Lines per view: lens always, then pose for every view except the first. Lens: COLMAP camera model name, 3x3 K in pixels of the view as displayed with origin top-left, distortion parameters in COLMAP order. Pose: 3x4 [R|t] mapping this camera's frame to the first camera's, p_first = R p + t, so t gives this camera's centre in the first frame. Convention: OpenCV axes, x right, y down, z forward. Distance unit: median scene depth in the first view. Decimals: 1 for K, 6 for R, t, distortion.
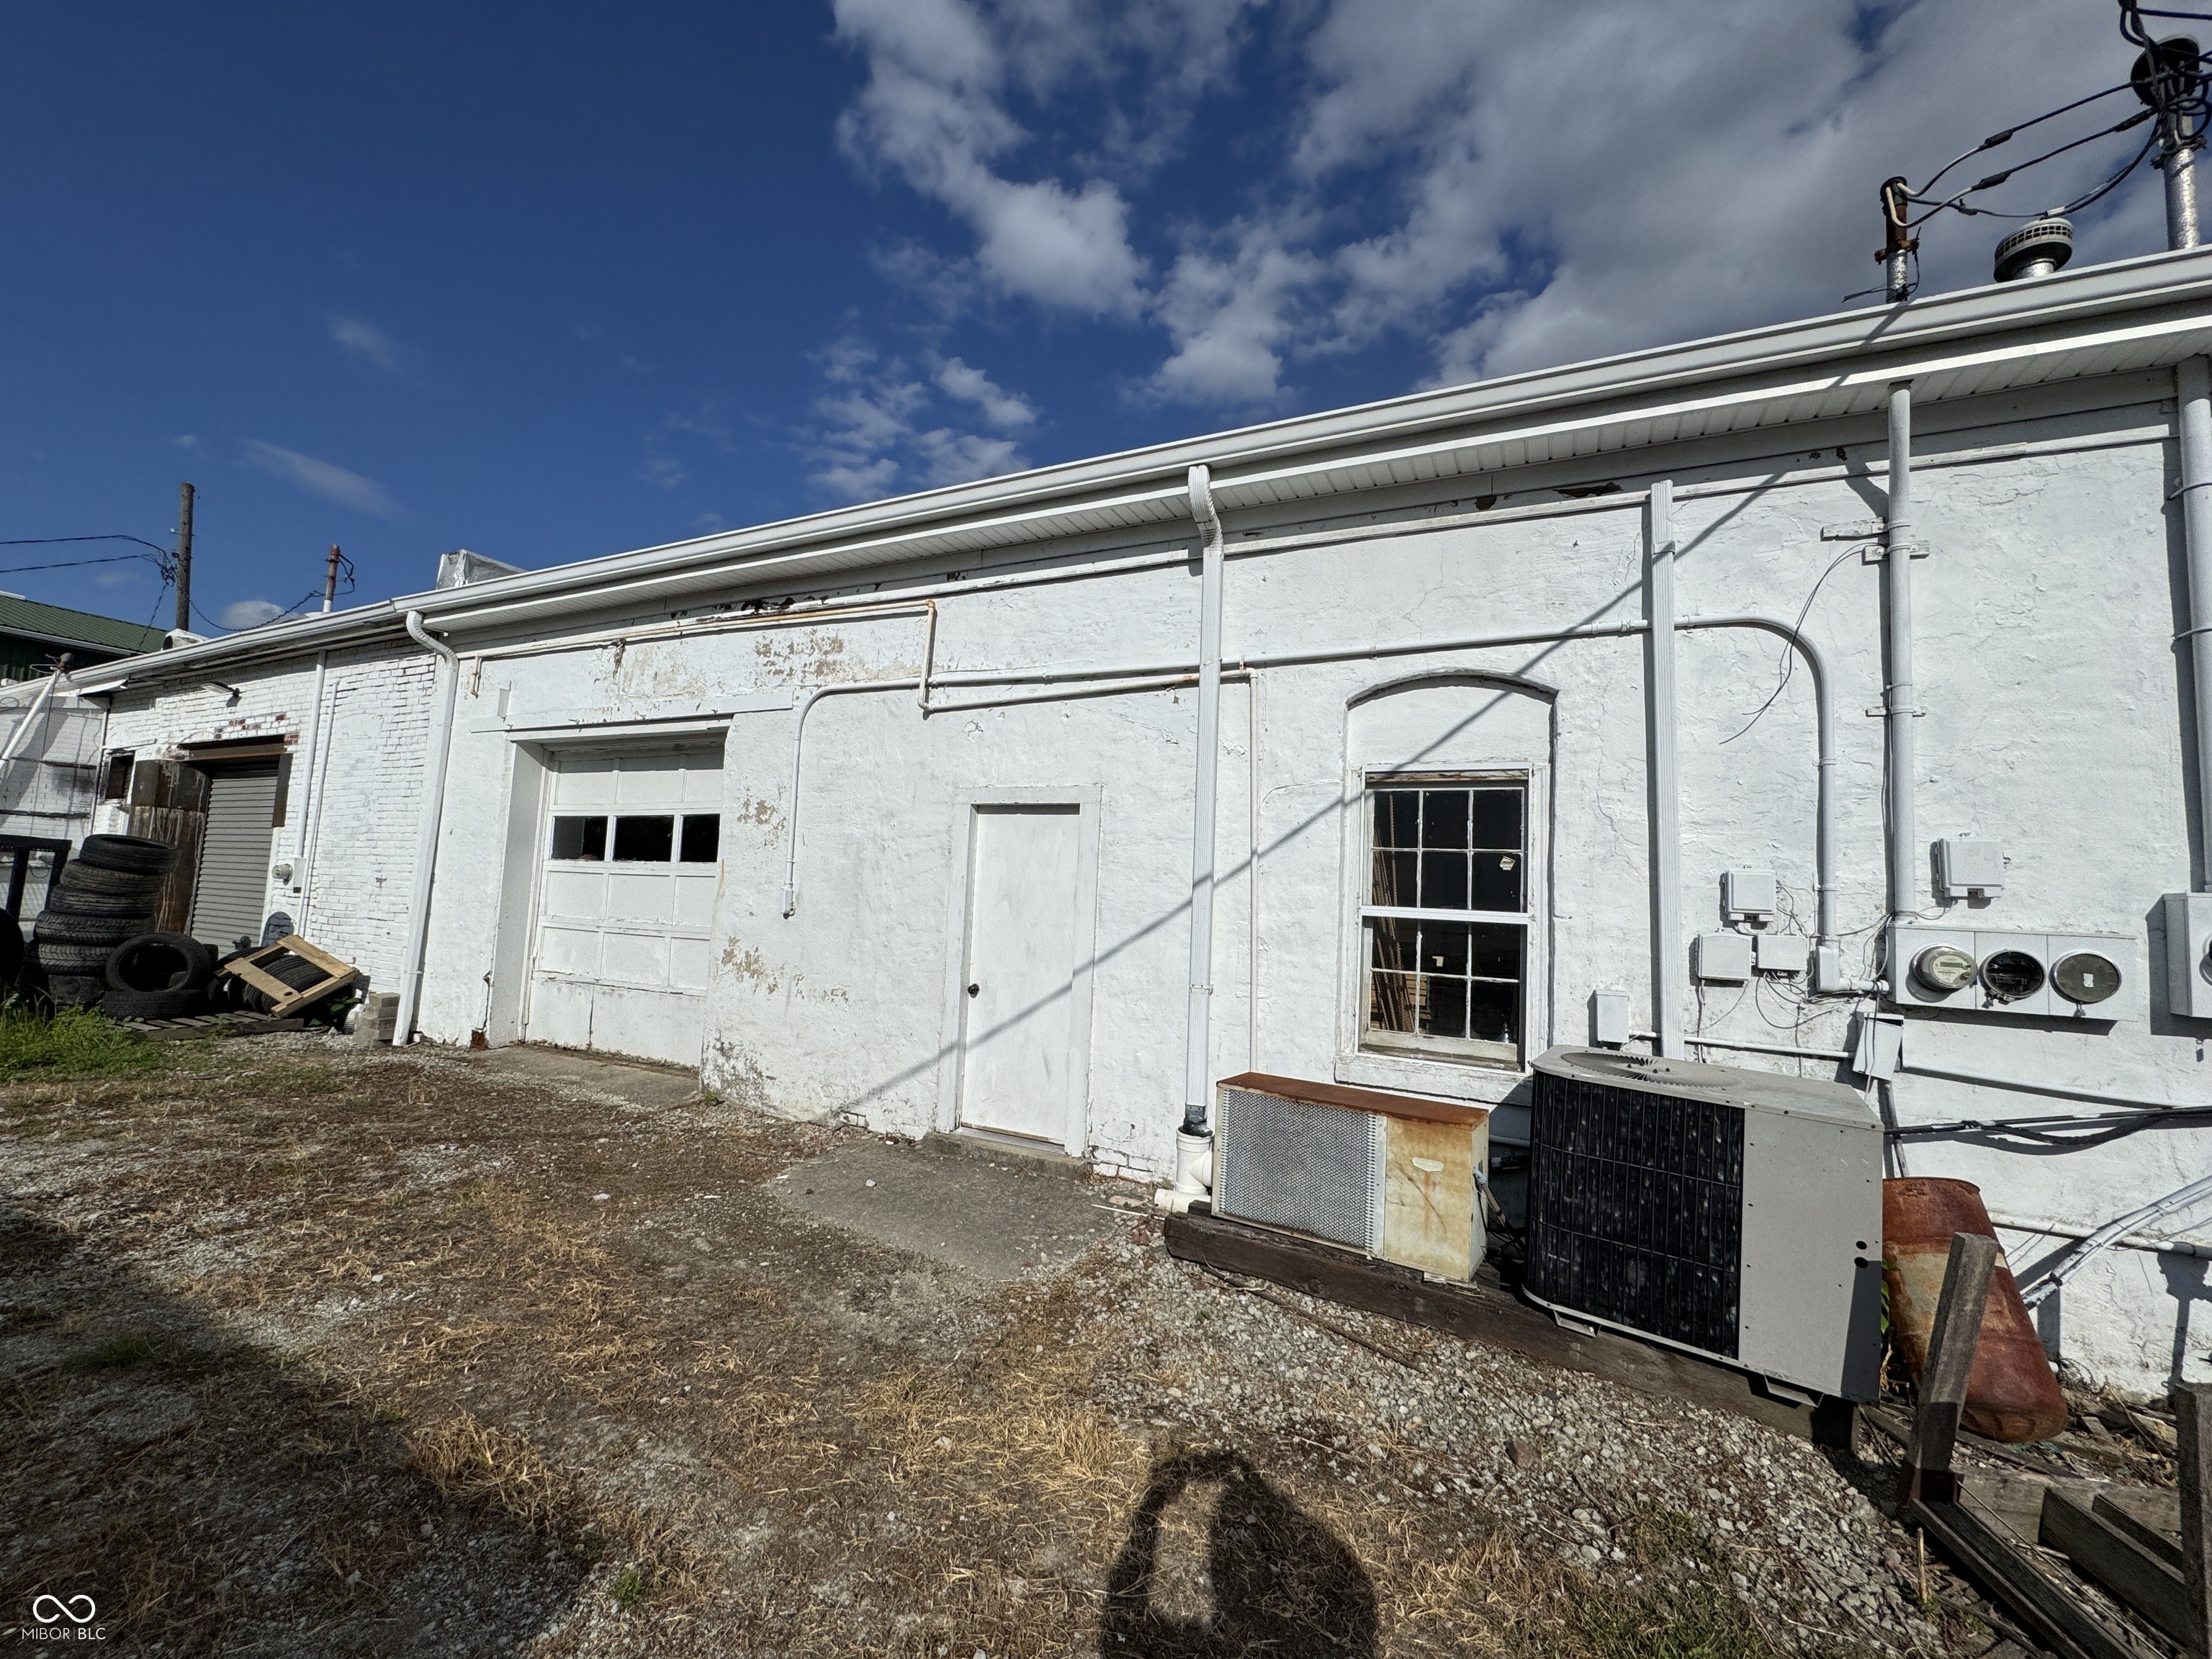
lens RADIAL K [[892.0, 0, 1106.0], [0, 892.0, 829.5], [0, 0, 1]] dist [-0.000750, -0.000027]
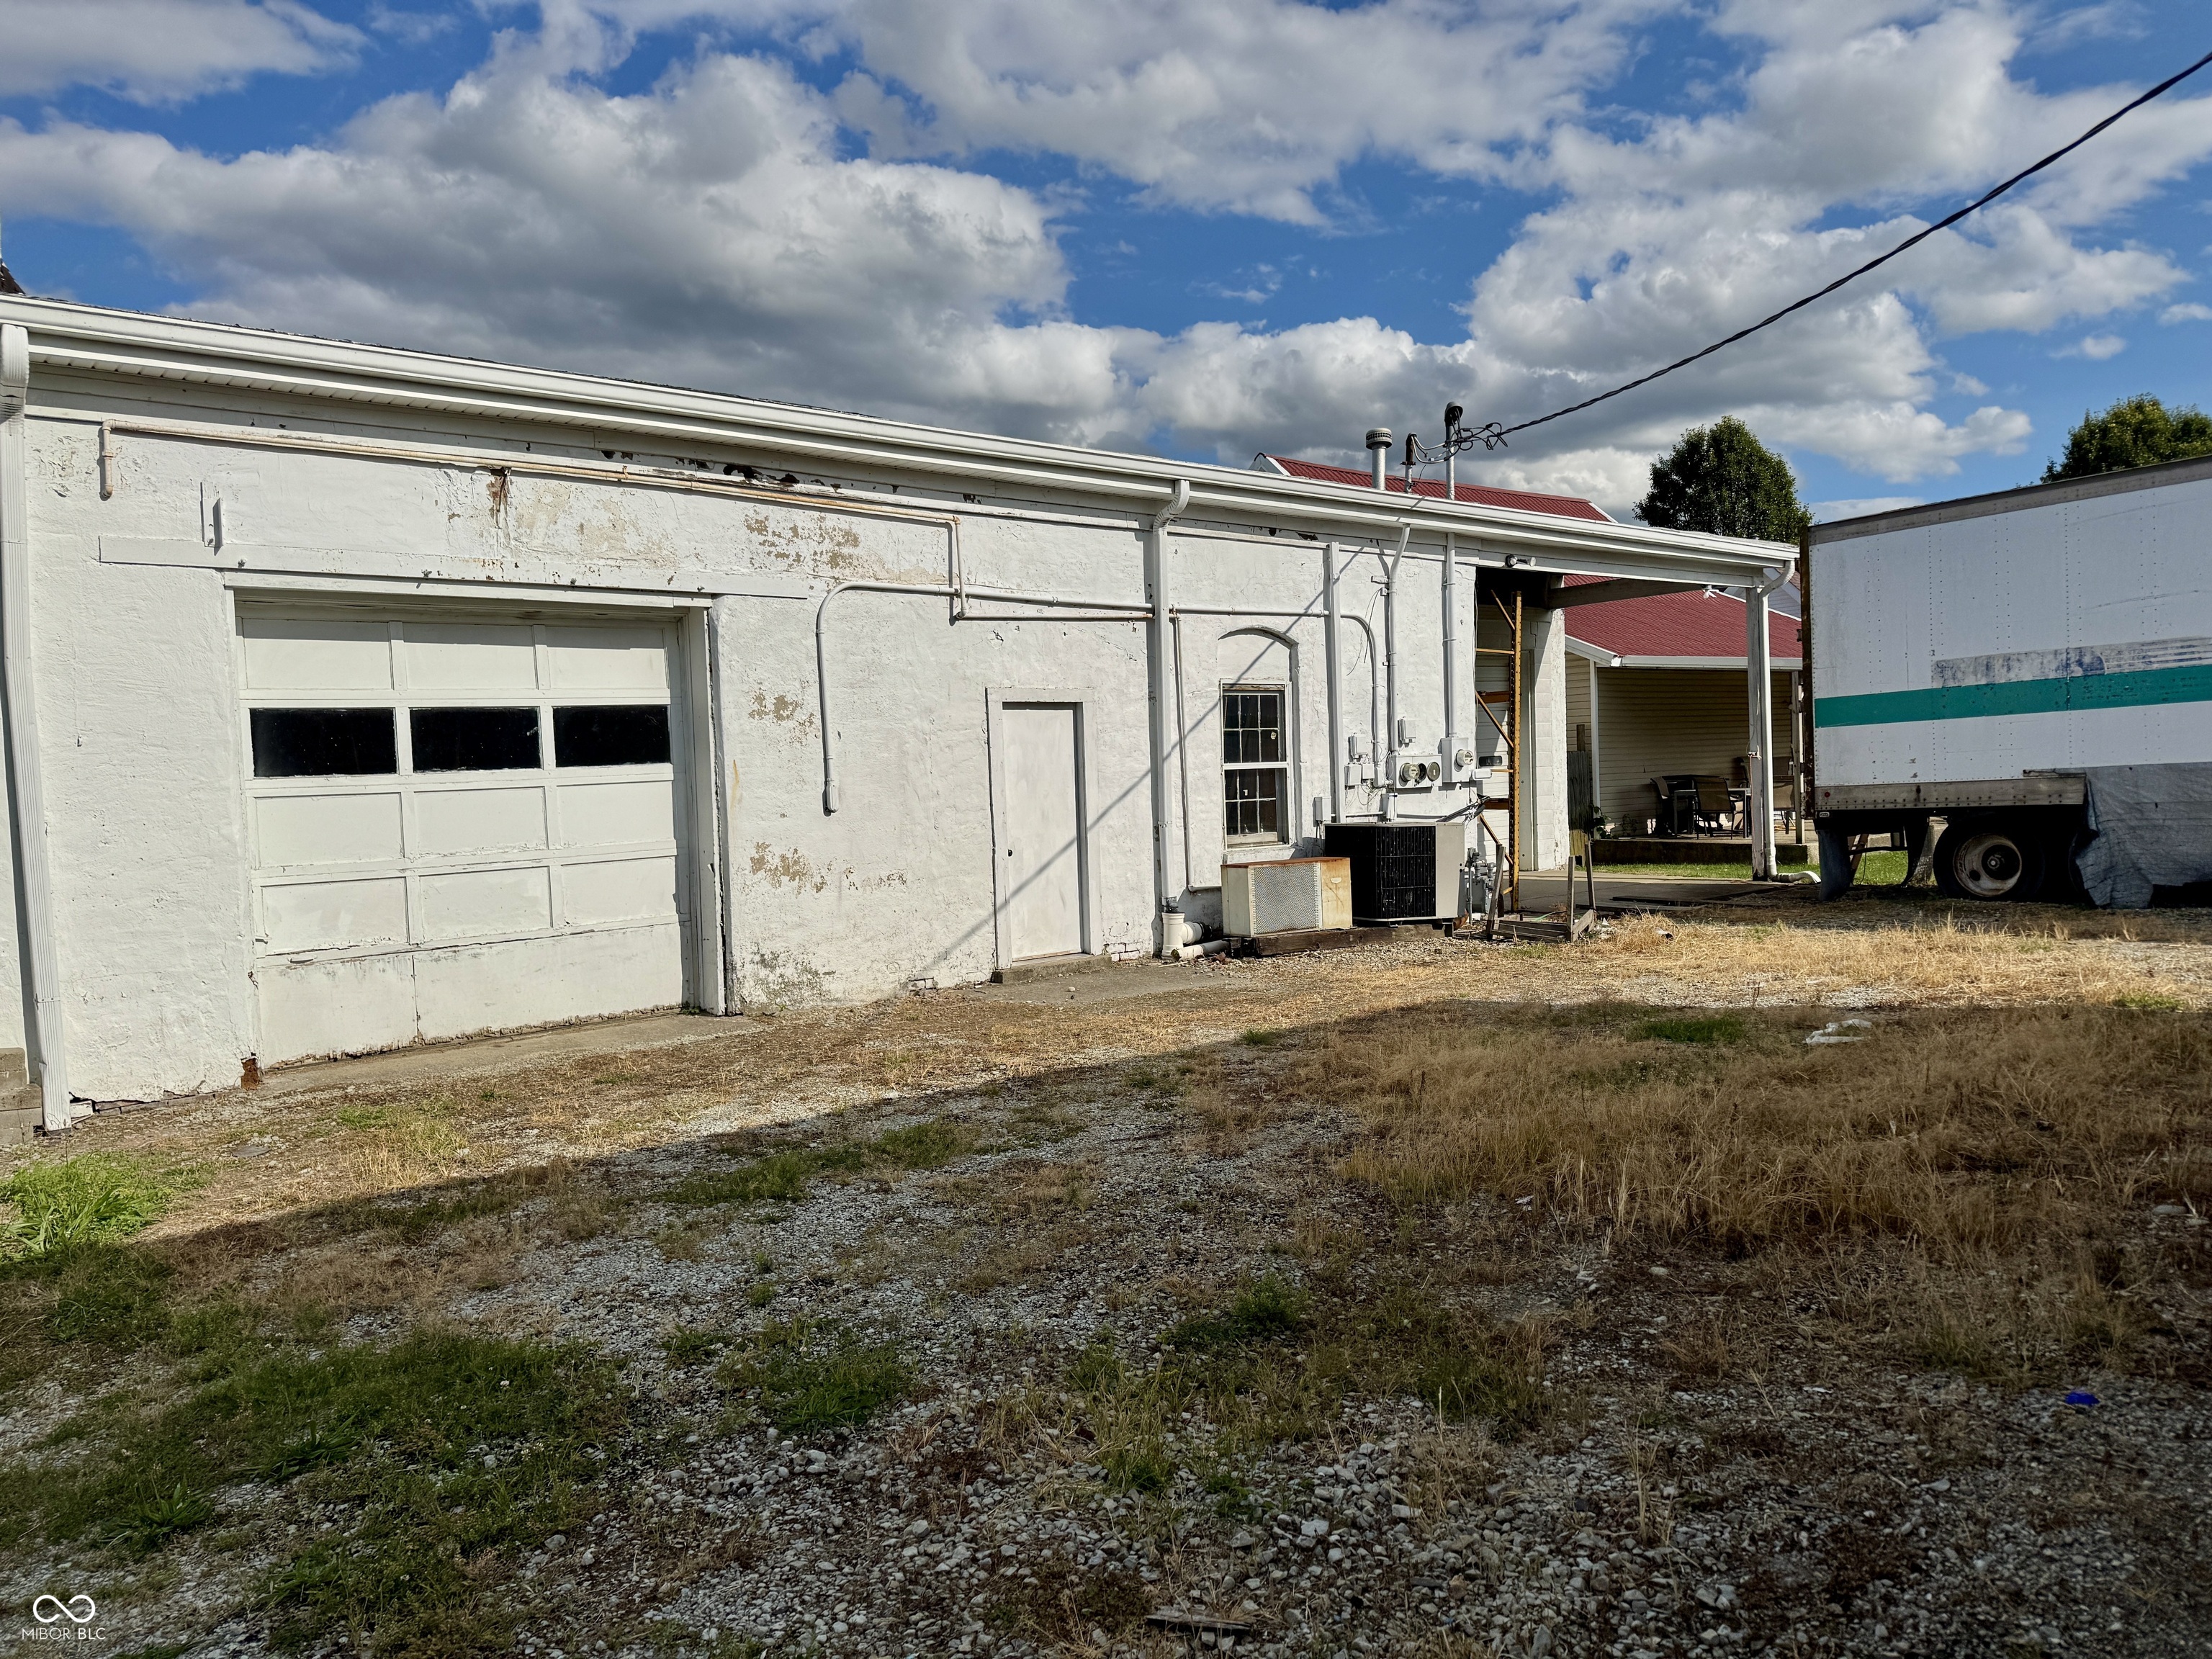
lens RADIAL K [[1861.3, 0, 1110.1], [0, 1861.3, 865.1], [0, 0, 1]] dist [0.160199, -0.194777]
pose [[0.349403, -0.109997, 0.930493, -2.198519], [-0.025026, 0.991635, 0.126622, -0.117484], [-0.936638, -0.067528, 0.343728, -0.016750]]
